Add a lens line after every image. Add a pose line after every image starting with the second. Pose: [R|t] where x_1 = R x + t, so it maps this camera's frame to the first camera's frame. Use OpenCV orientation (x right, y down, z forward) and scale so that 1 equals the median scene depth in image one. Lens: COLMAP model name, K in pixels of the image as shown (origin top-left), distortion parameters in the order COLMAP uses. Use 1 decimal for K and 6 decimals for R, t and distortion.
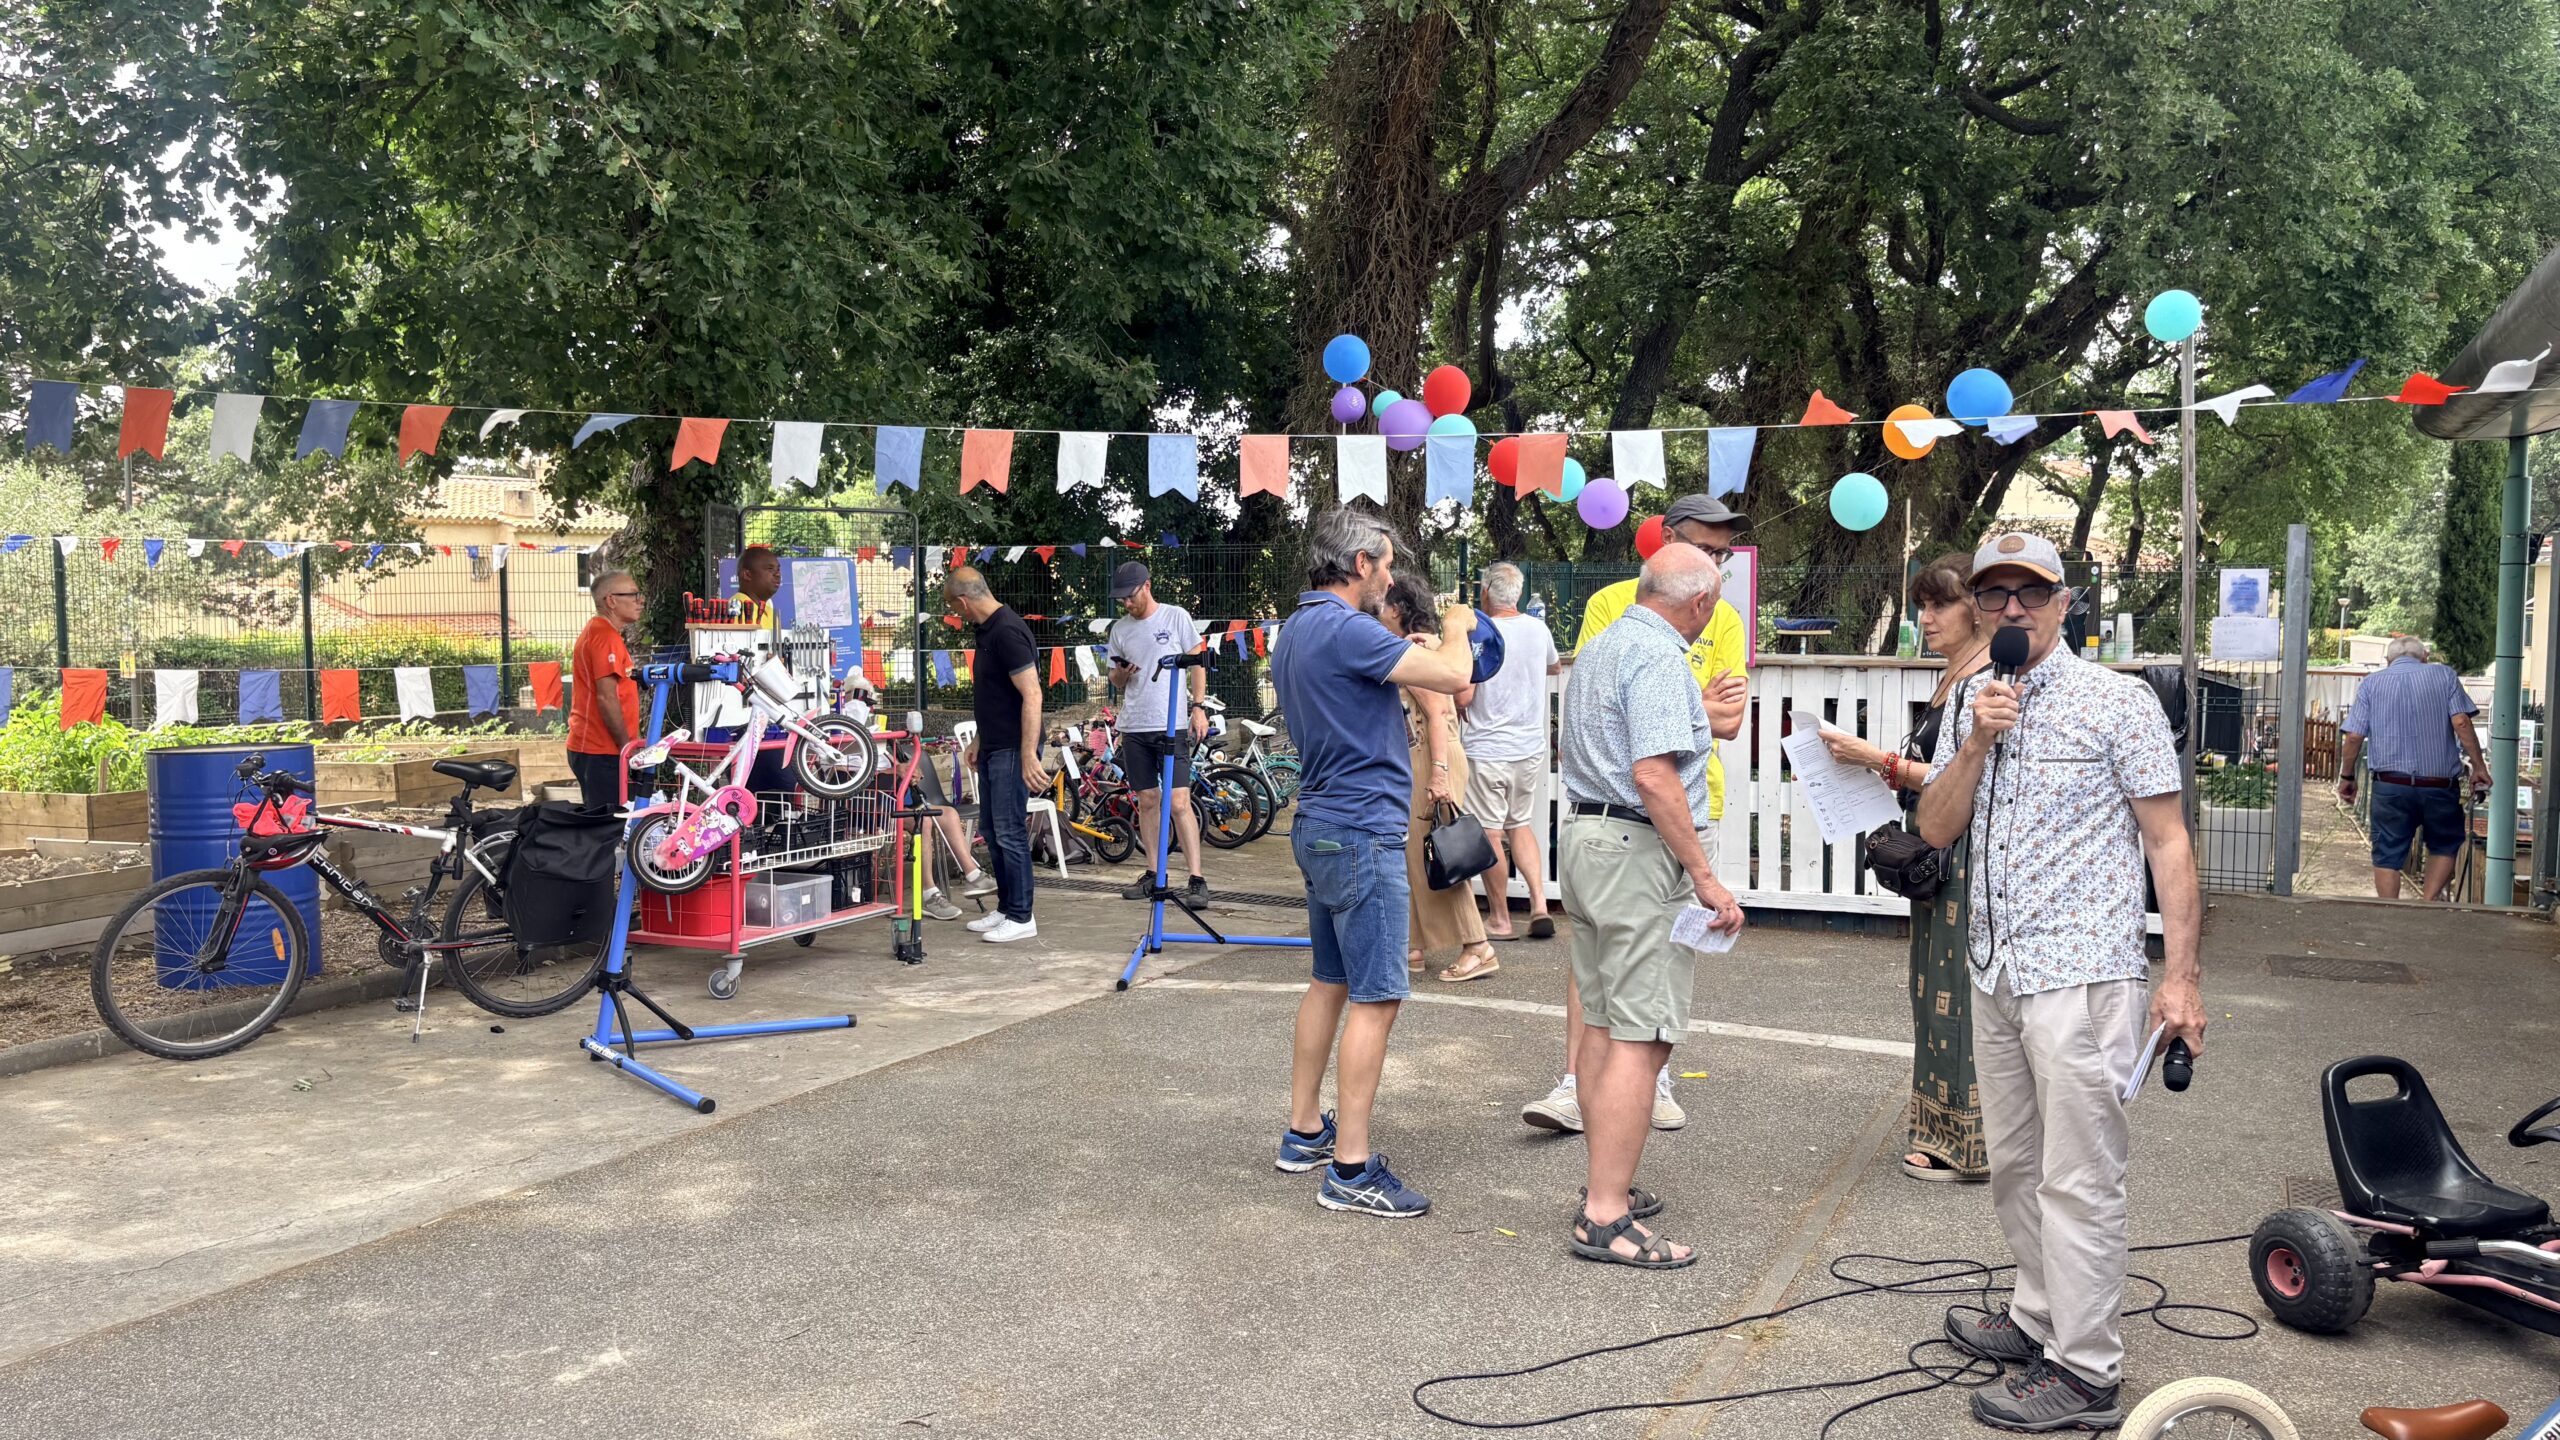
lens RADIAL K [[1979.2, 0, 1277.0], [0, 1979.2, 720.9], [0, 0, 1]] dist [0.024349, -0.013146]
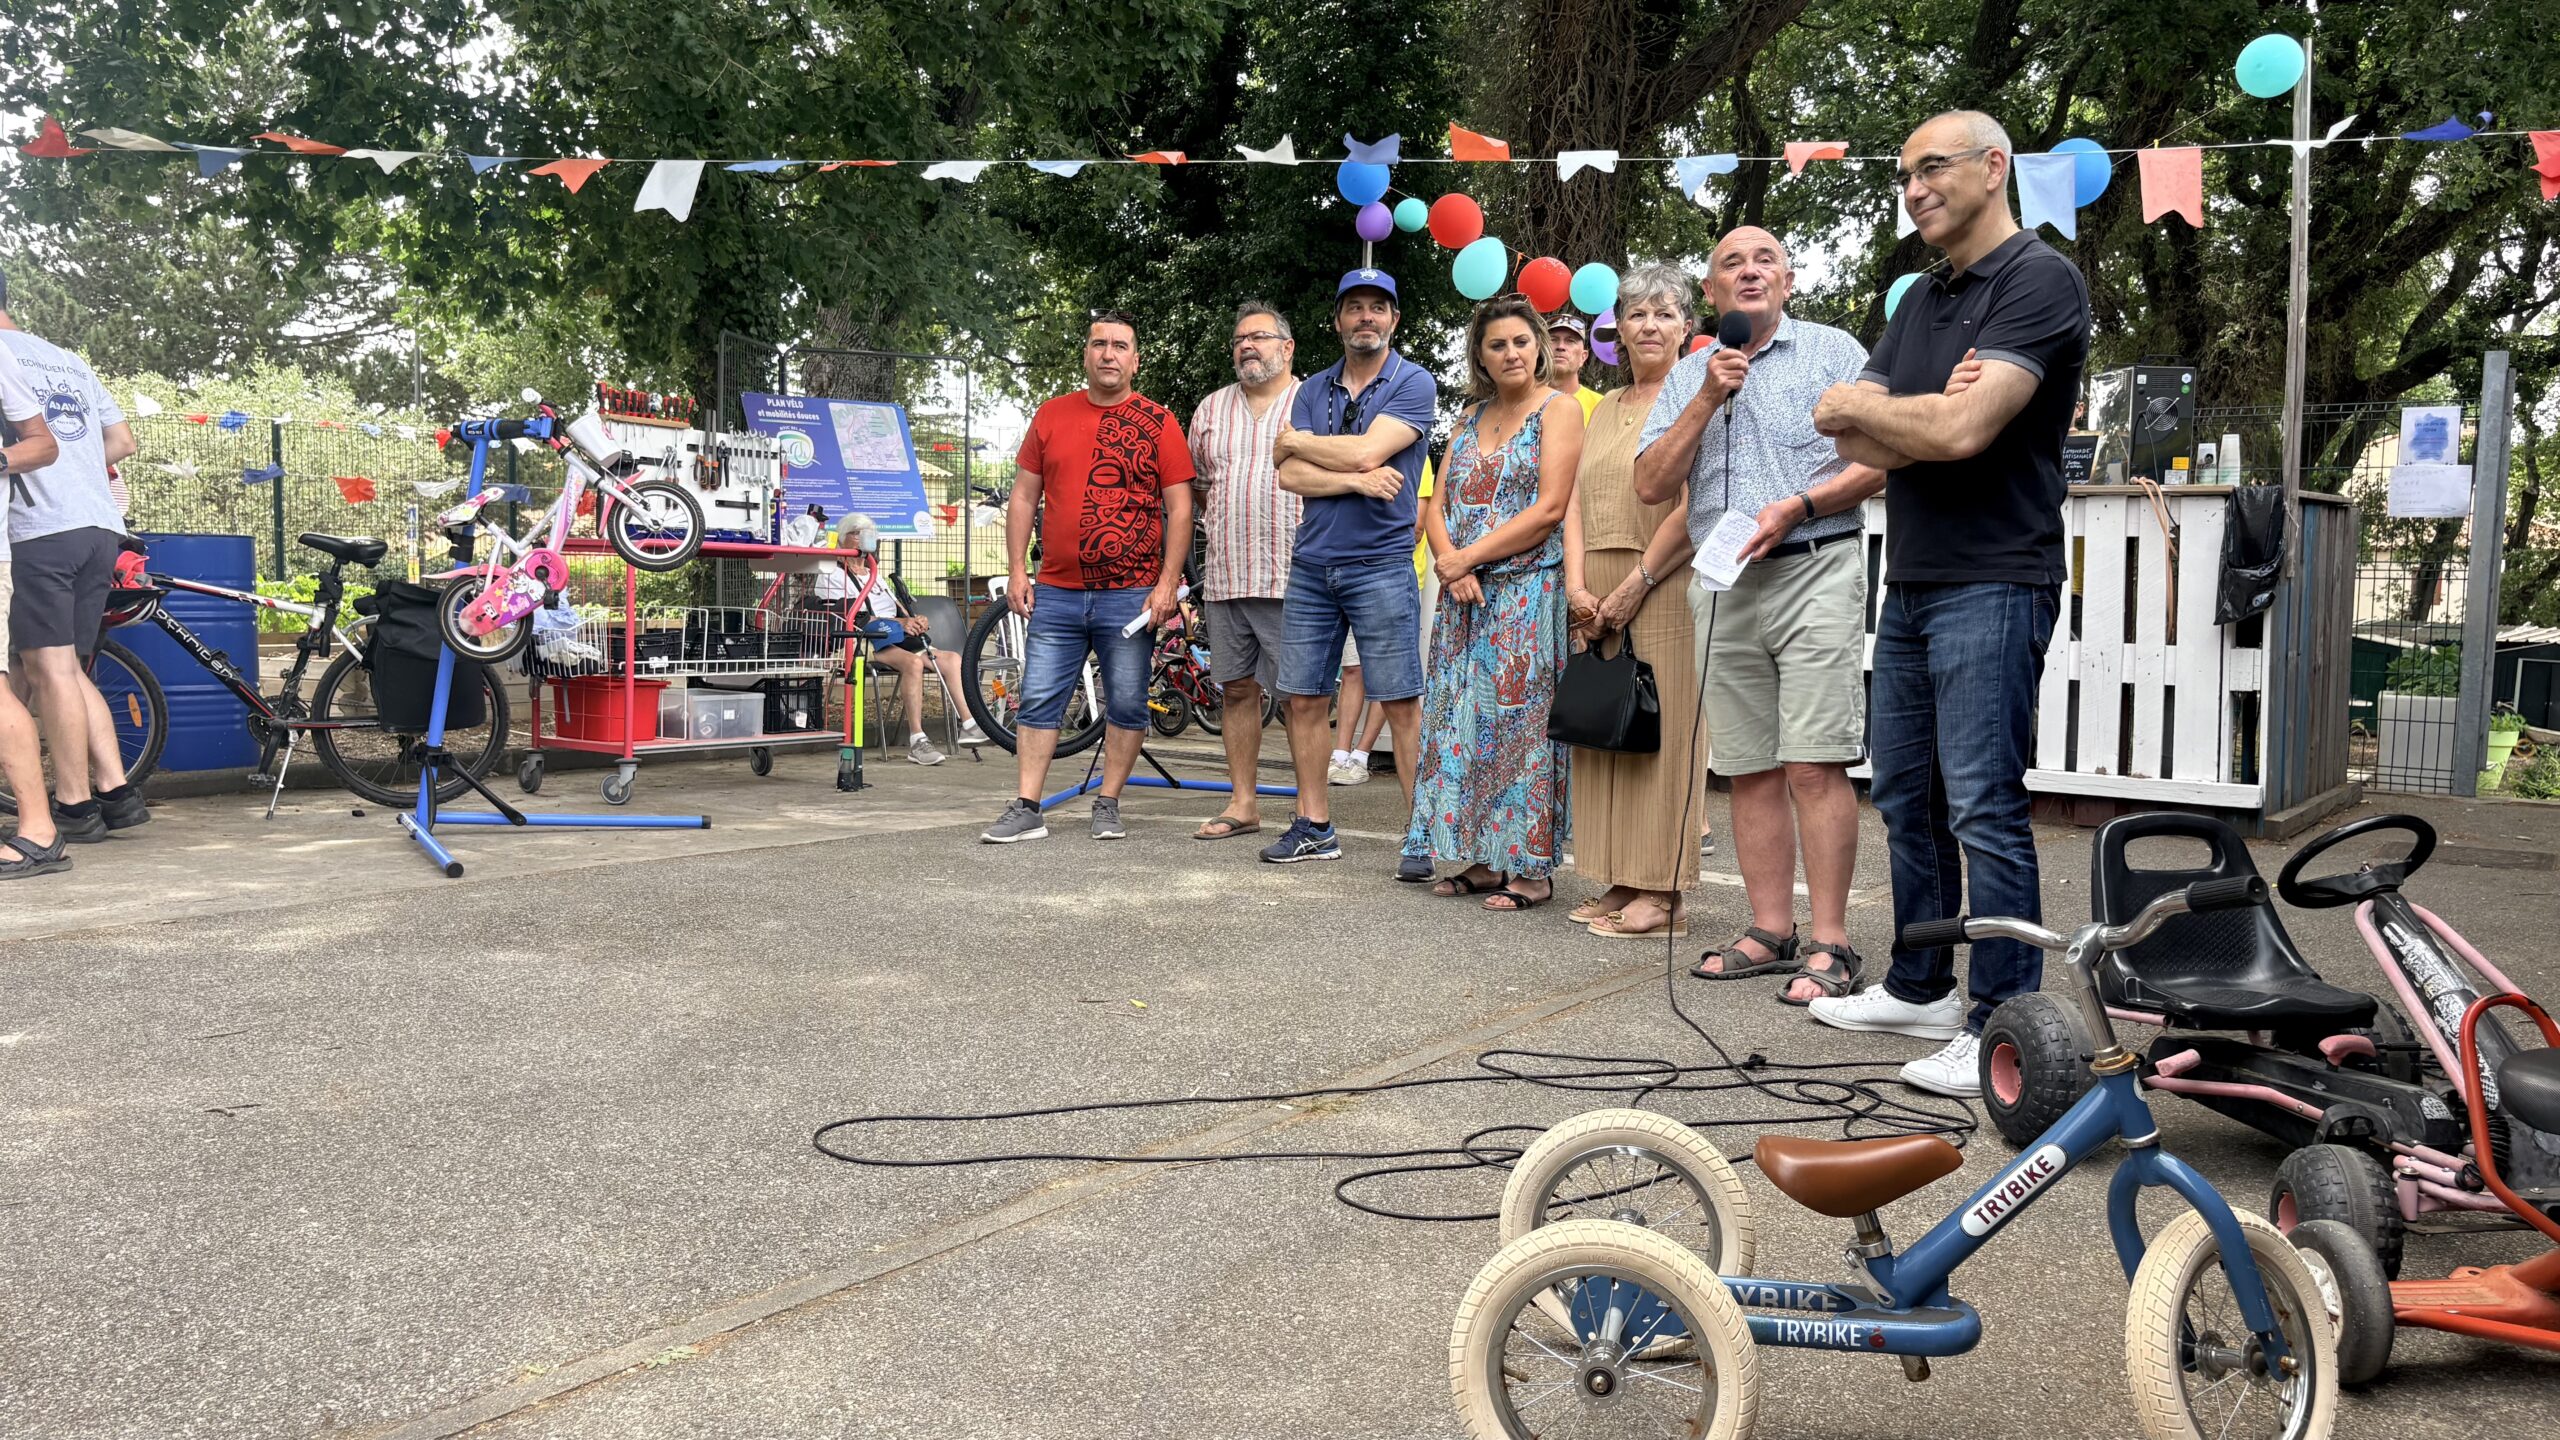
lens RADIAL K [[1979.2, 0, 1281.8], [0, 1979.2, 718.1], [0, 0, 1]] dist [0.024349, -0.013146]
pose [[0.985031, 0.033254, -0.169139, 0.180003], [-0.032036, 0.999437, 0.009927, 0.071615], [0.169374, -0.004360, 0.985542, 0.102824]]
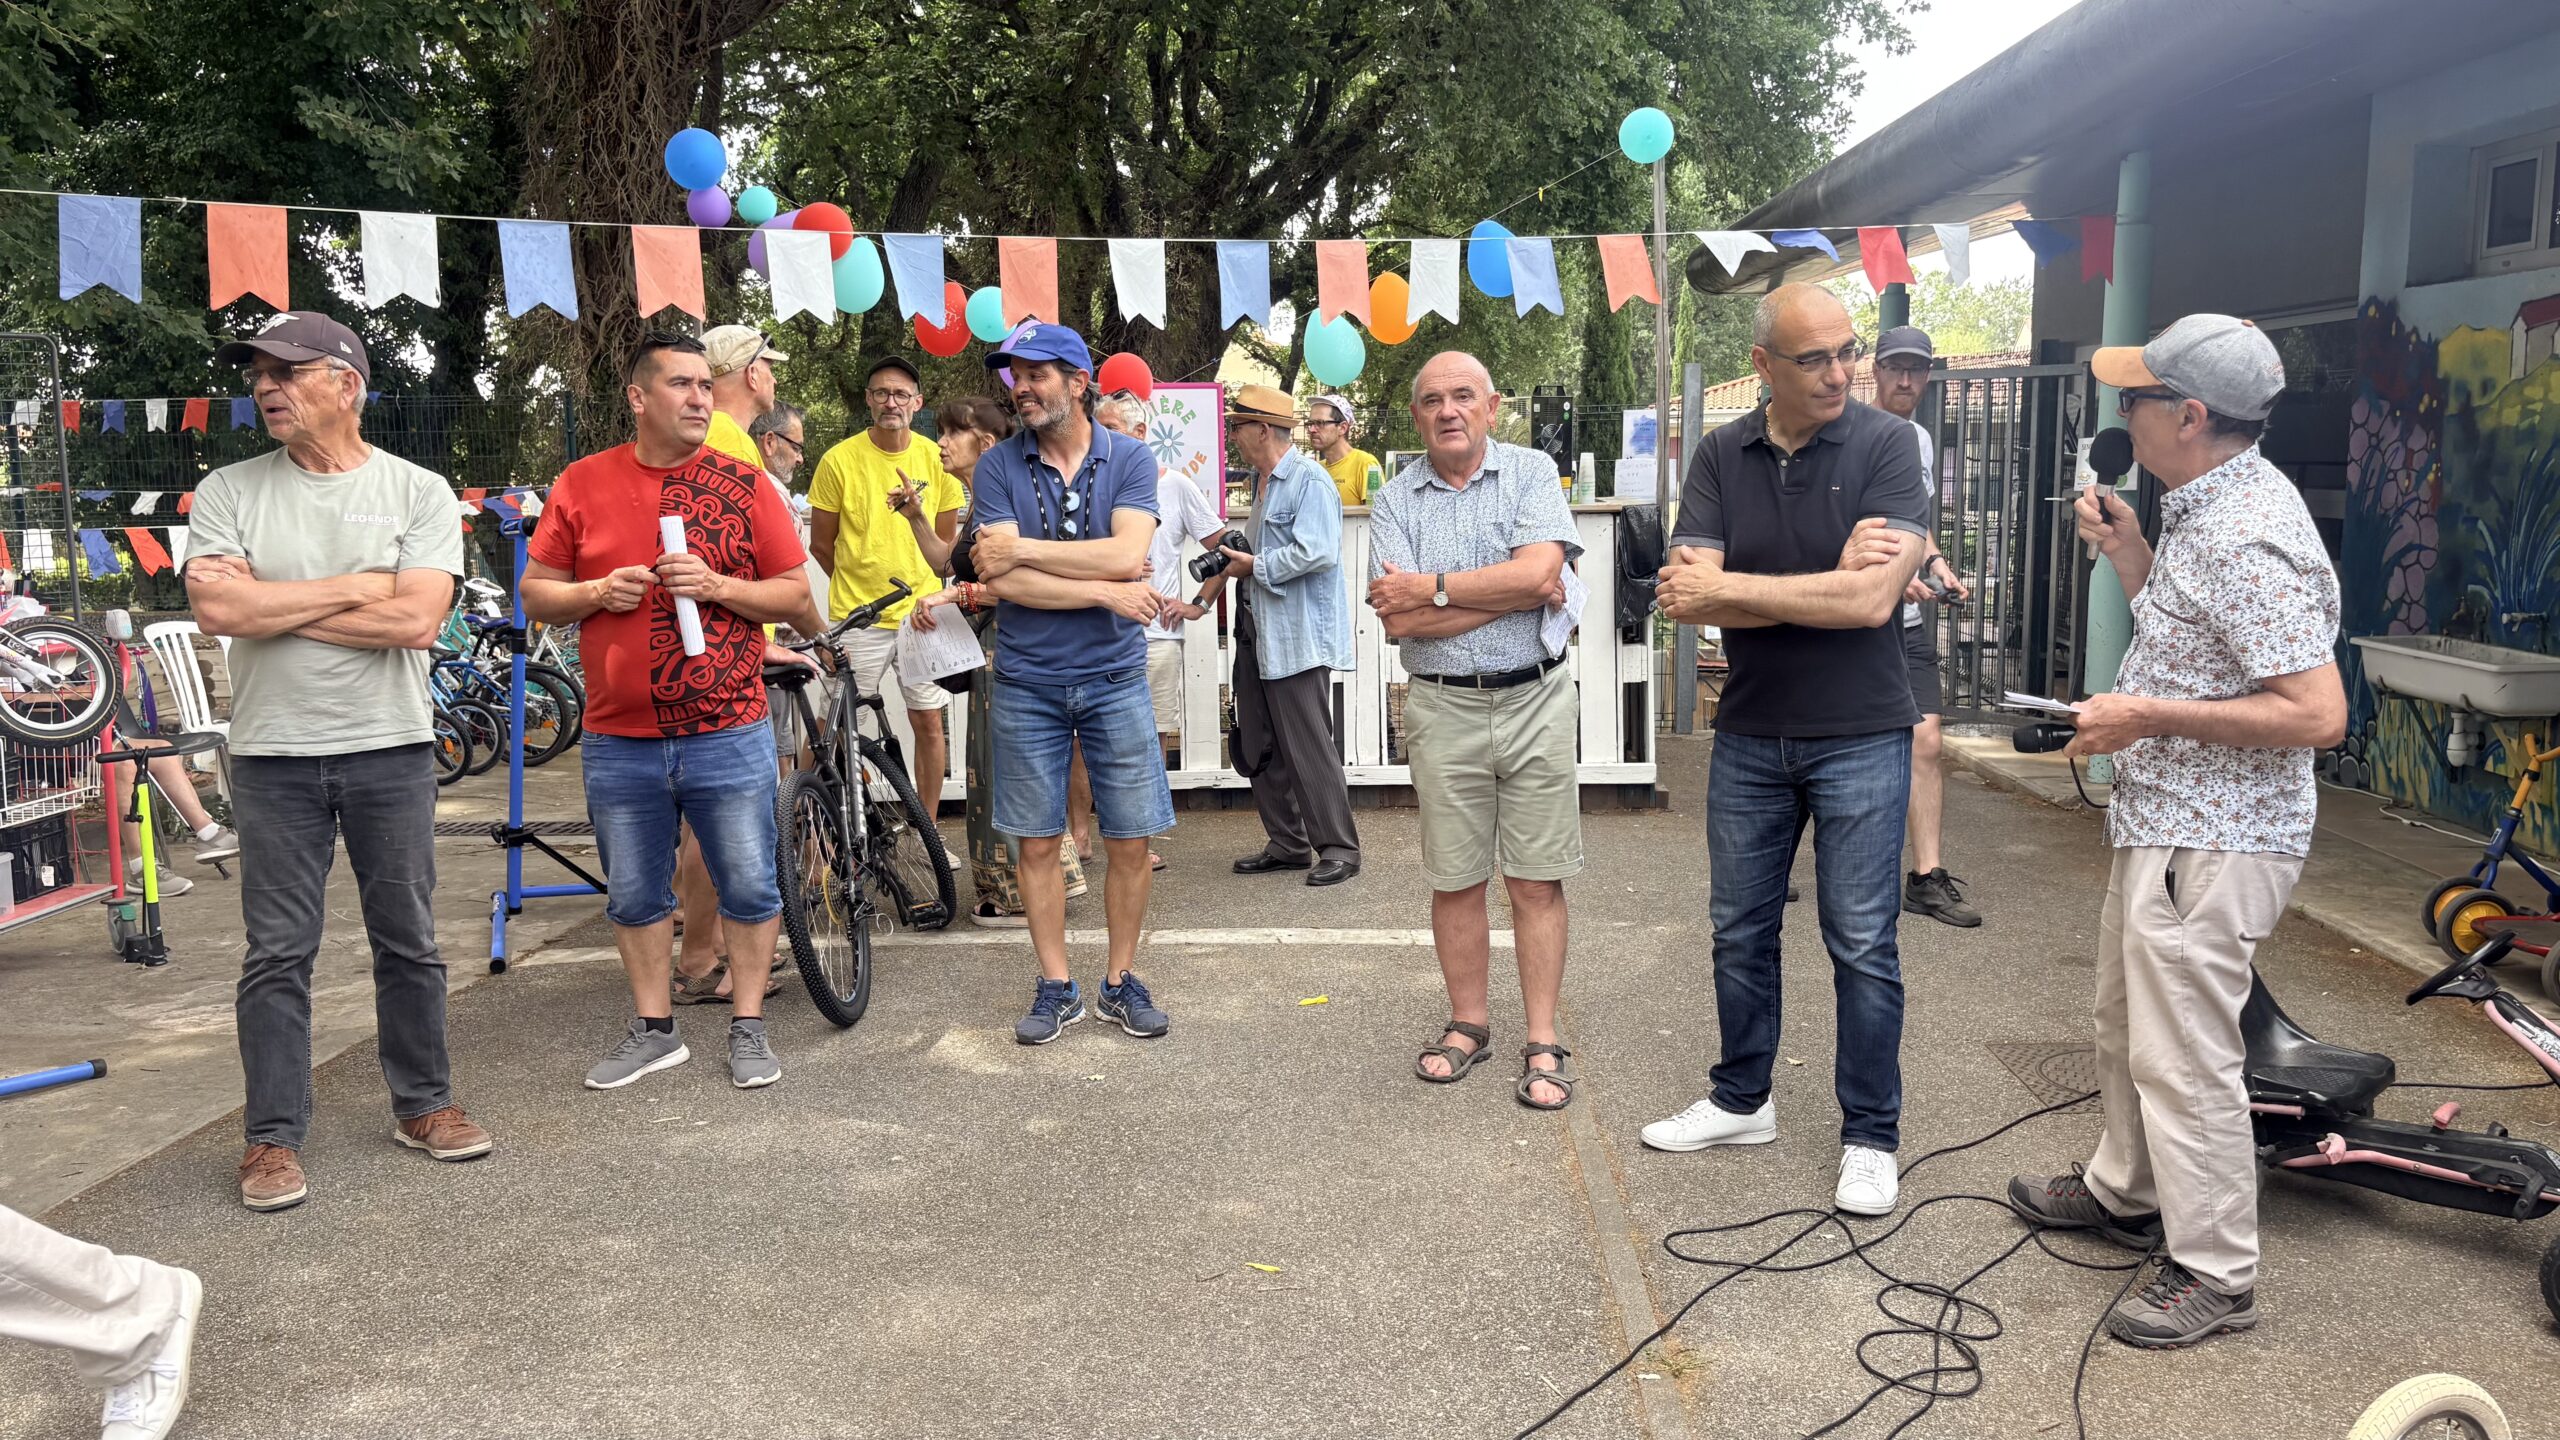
lens RADIAL K [[1979.2, 0, 1292.3], [0, 1979.2, 712.9], [0, 0, 1]] dist [0.024349, -0.013146]
pose [[0.914535, -0.063749, 0.399452, -0.090268], [0.040131, 0.996931, 0.067221, 0.000769], [-0.402511, -0.045445, 0.914286, 0.187637]]
